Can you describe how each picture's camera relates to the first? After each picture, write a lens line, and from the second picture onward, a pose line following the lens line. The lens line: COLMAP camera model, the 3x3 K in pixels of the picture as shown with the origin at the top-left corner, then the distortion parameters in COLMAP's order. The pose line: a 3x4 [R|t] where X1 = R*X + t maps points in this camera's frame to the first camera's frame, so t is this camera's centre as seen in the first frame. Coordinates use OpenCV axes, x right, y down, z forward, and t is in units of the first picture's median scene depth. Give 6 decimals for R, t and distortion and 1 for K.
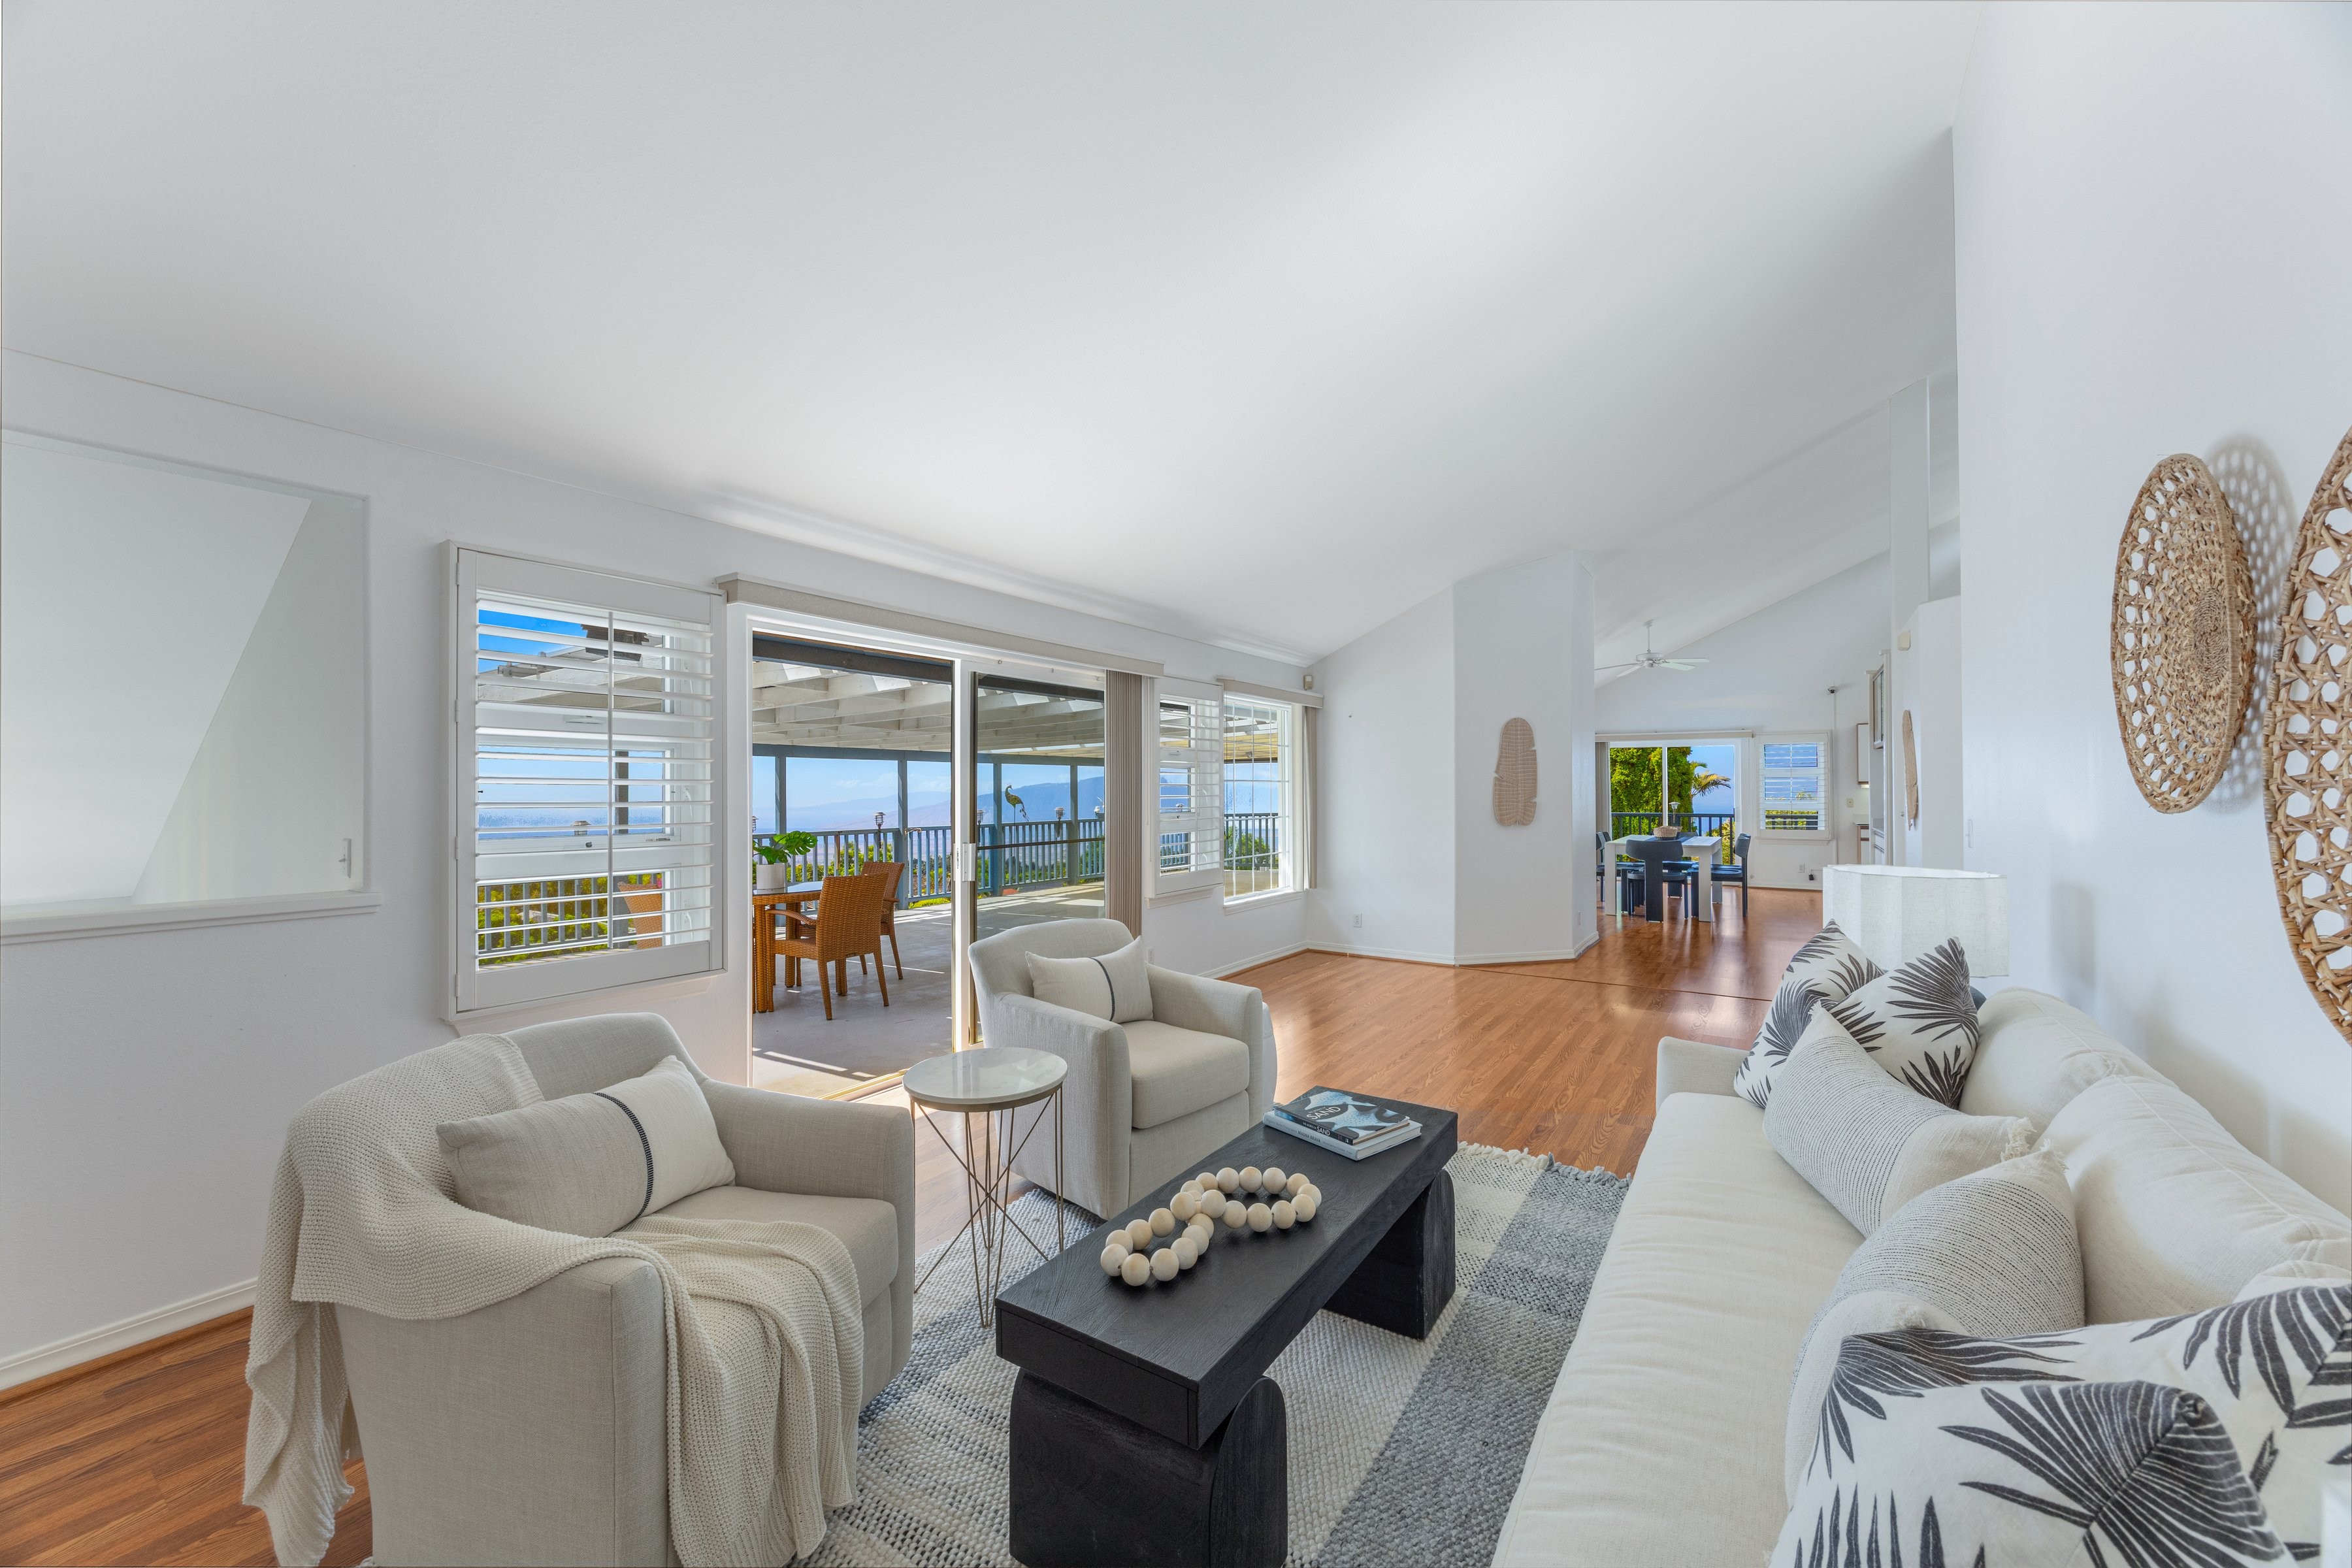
lens RADIAL K [[928.3, 0, 1172.1], [0, 928.3, 789.1], [0, 0, 1]] dist [0.009551, 0.000025]
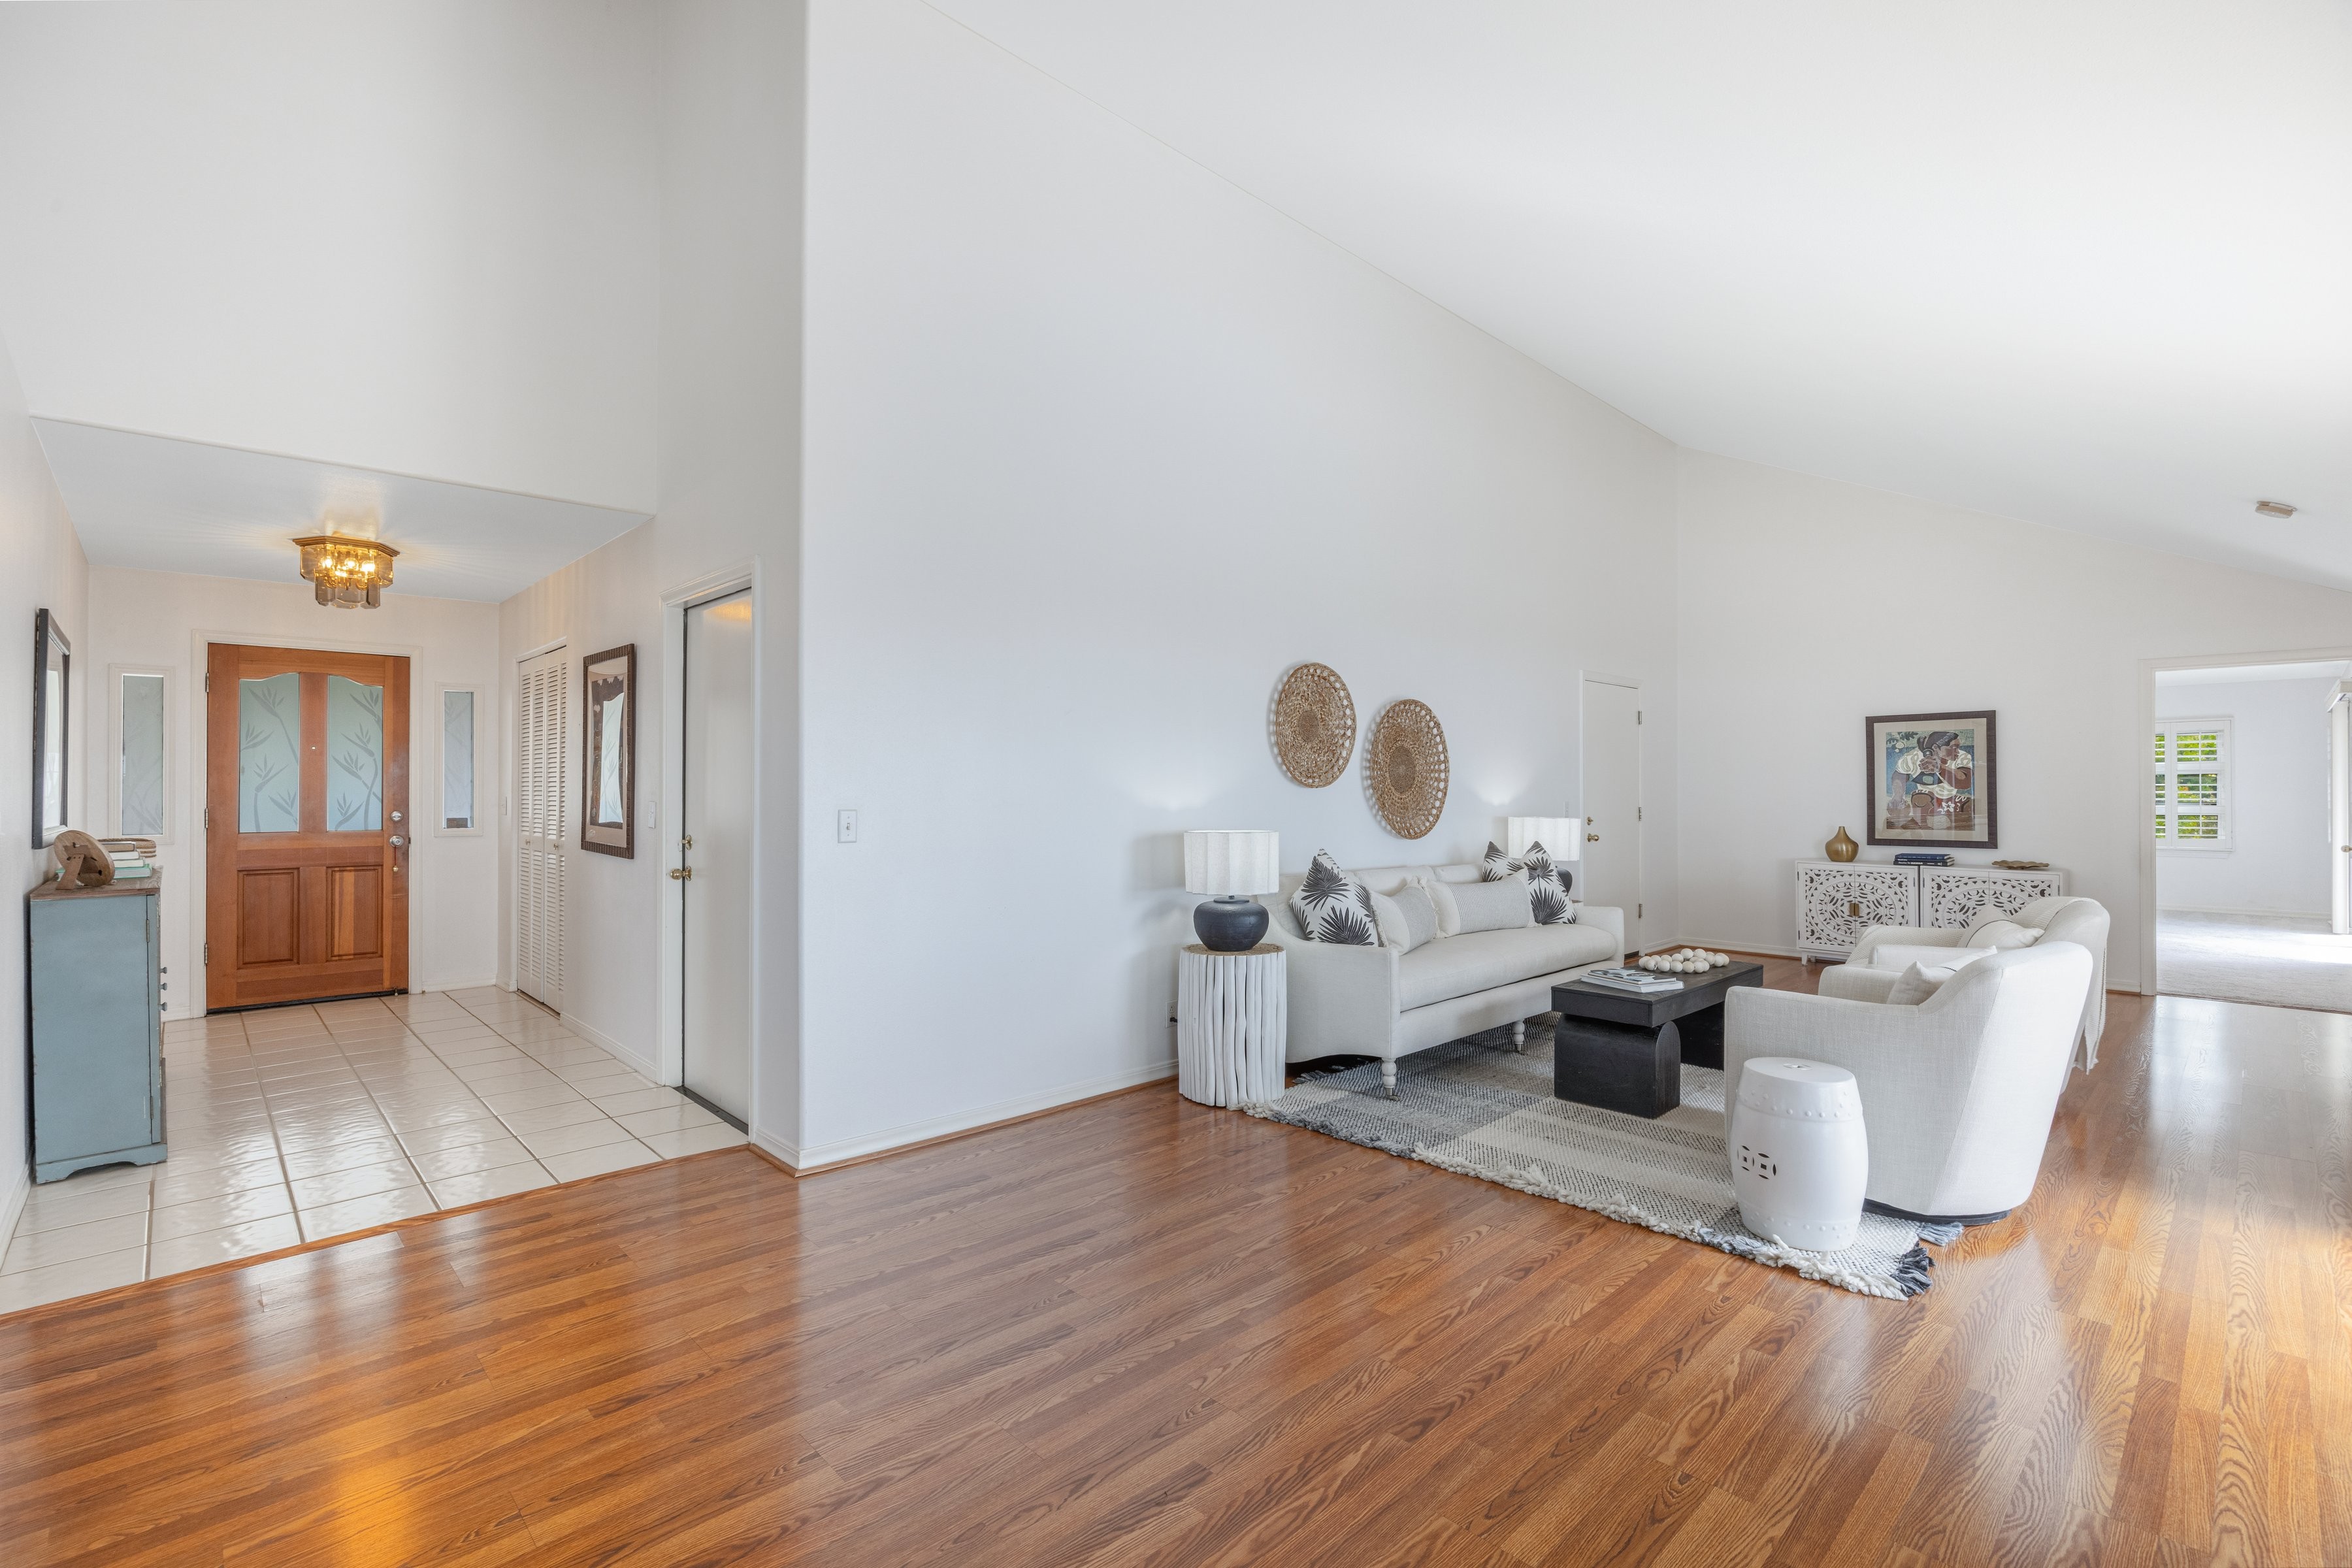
lens RADIAL K [[1039.9, 0, 1176.6], [0, 1039.9, 785.9], [0, 0, 1]] dist [0.001112, 0.000325]
pose [[-0.975222, 0.000412, 0.221228, 0.097806], [-0.001049, 0.999978, -0.006489, 0.004485], [-0.221225, -0.006560, -0.975201, 0.515590]]
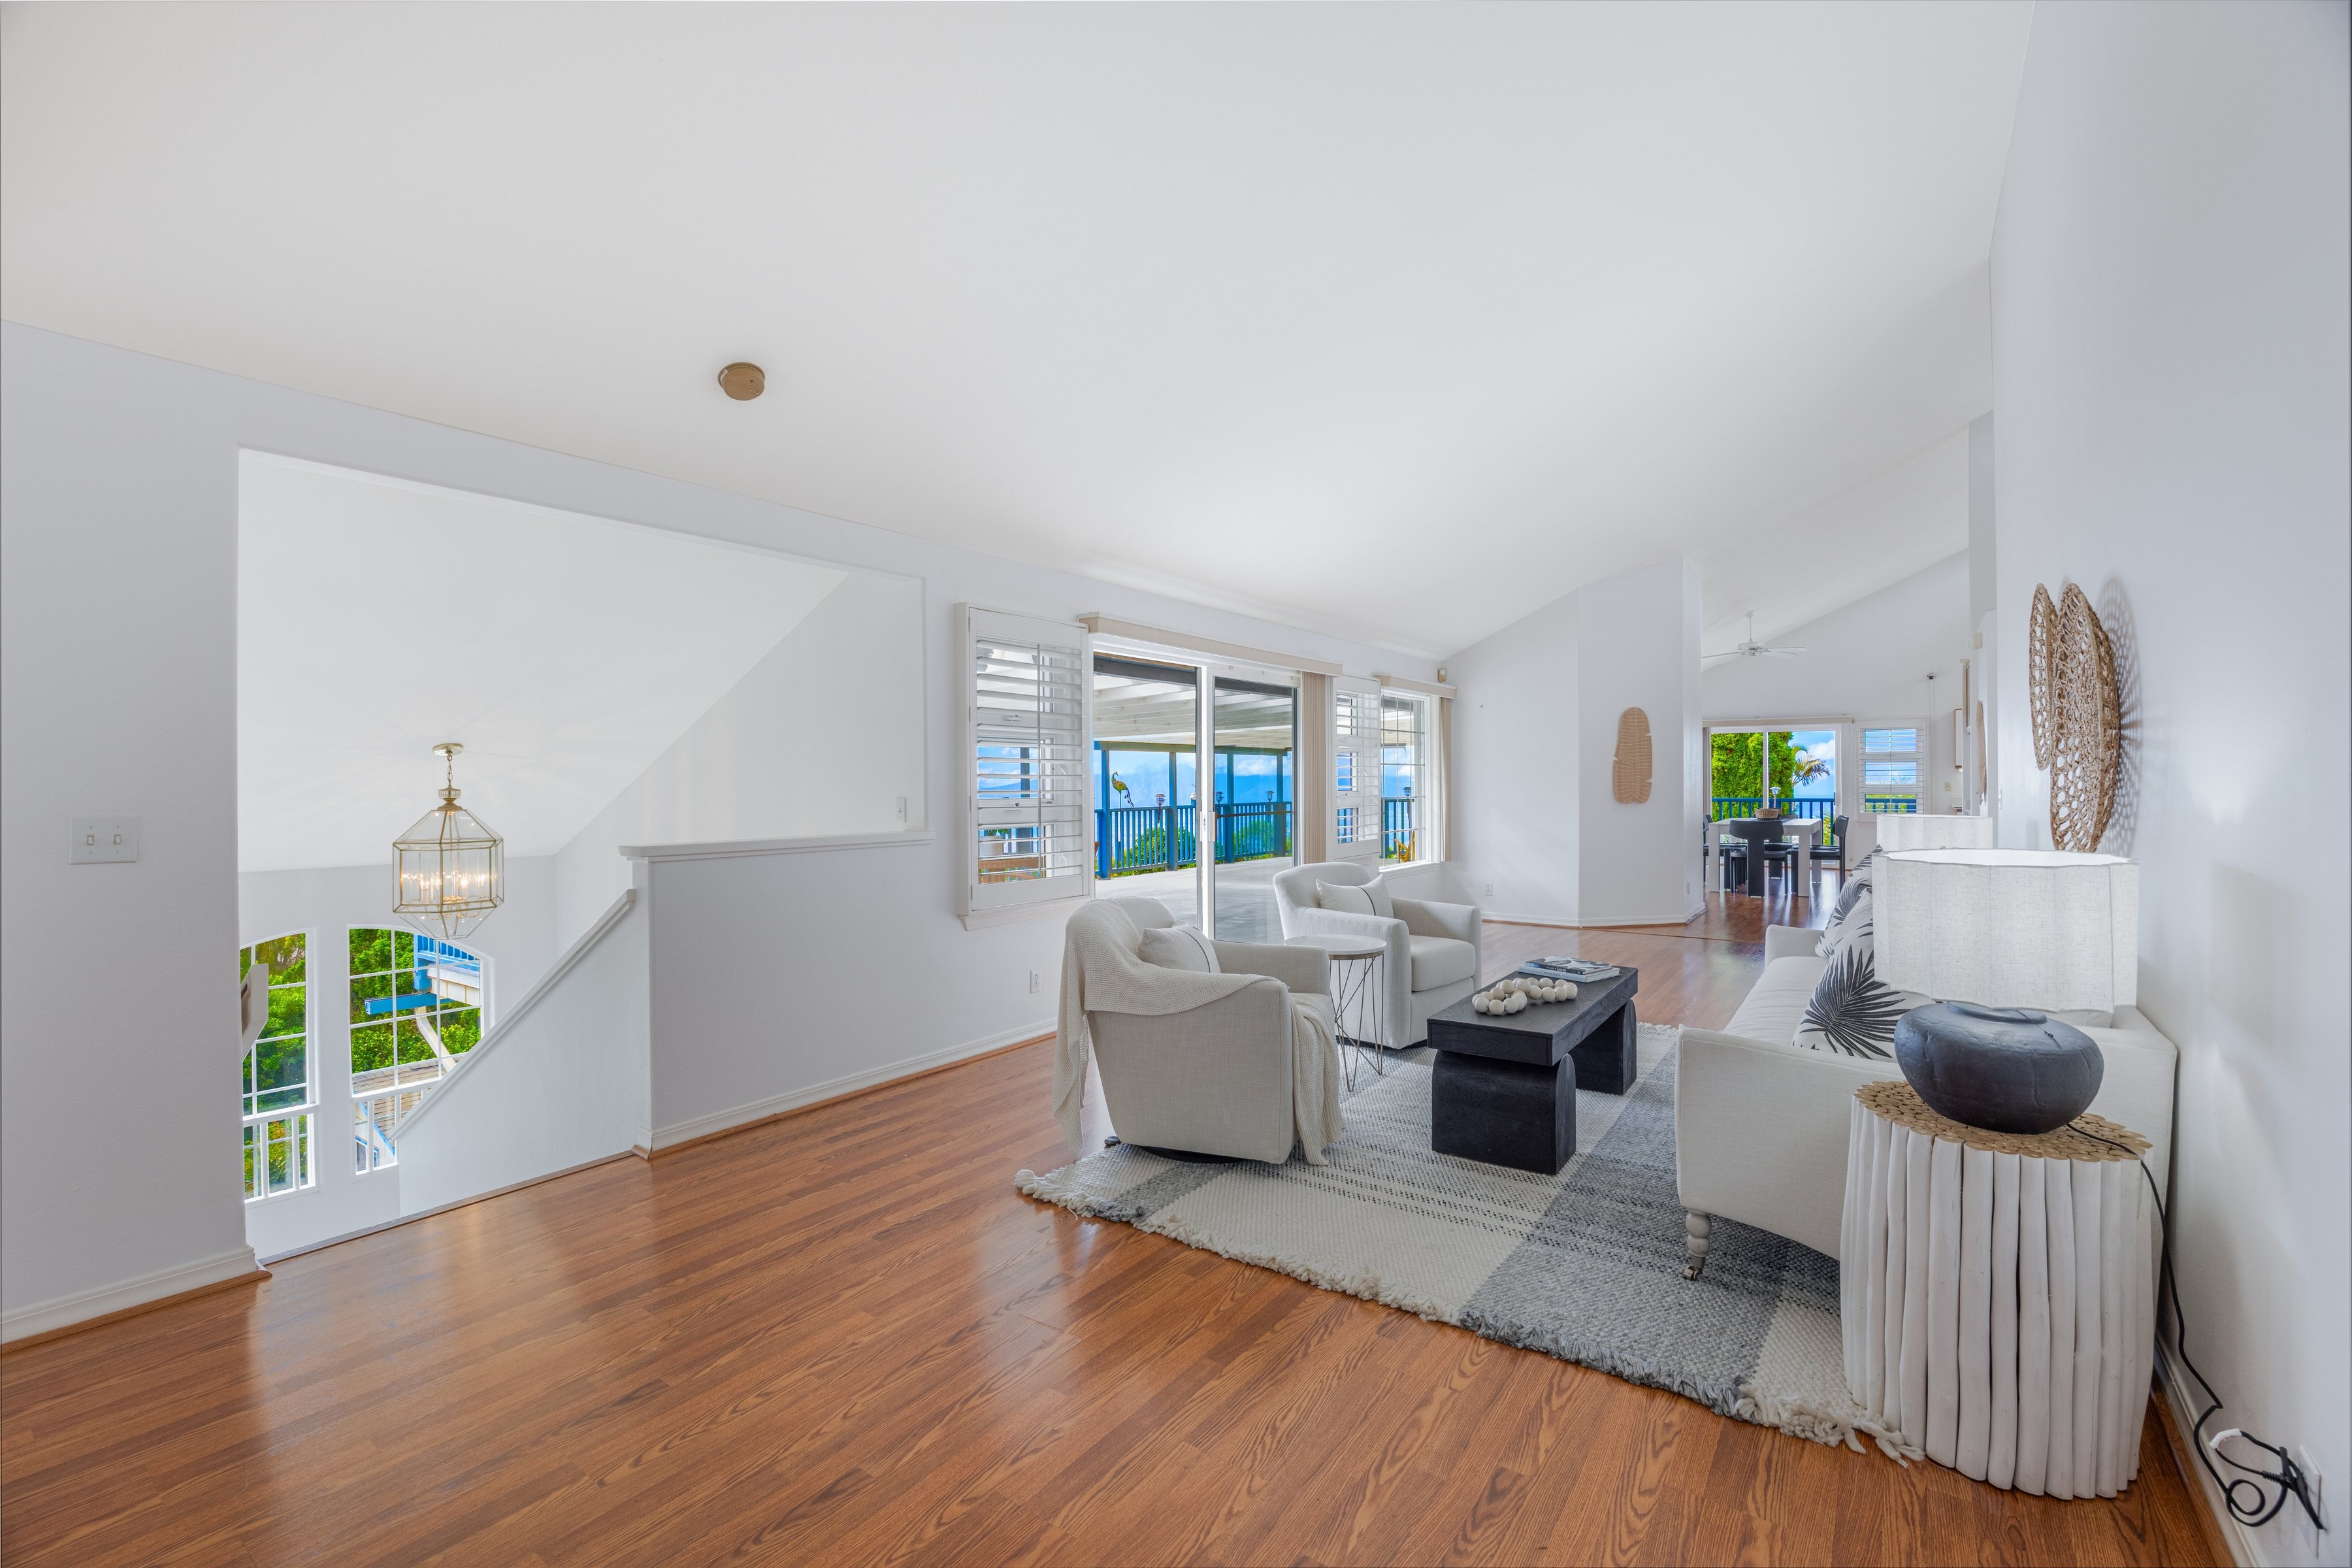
lens RADIAL K [[1039.9, 0, 1178.8], [0, 1039.9, 786.0], [0, 0, 1]] dist [0.001112, 0.000325]
pose [[0.999688, -0.001392, -0.024934, -0.119201], [0.001542, 0.999981, 0.005985, 0.008041], [0.024925, -0.006022, 0.999671, -0.217795]]
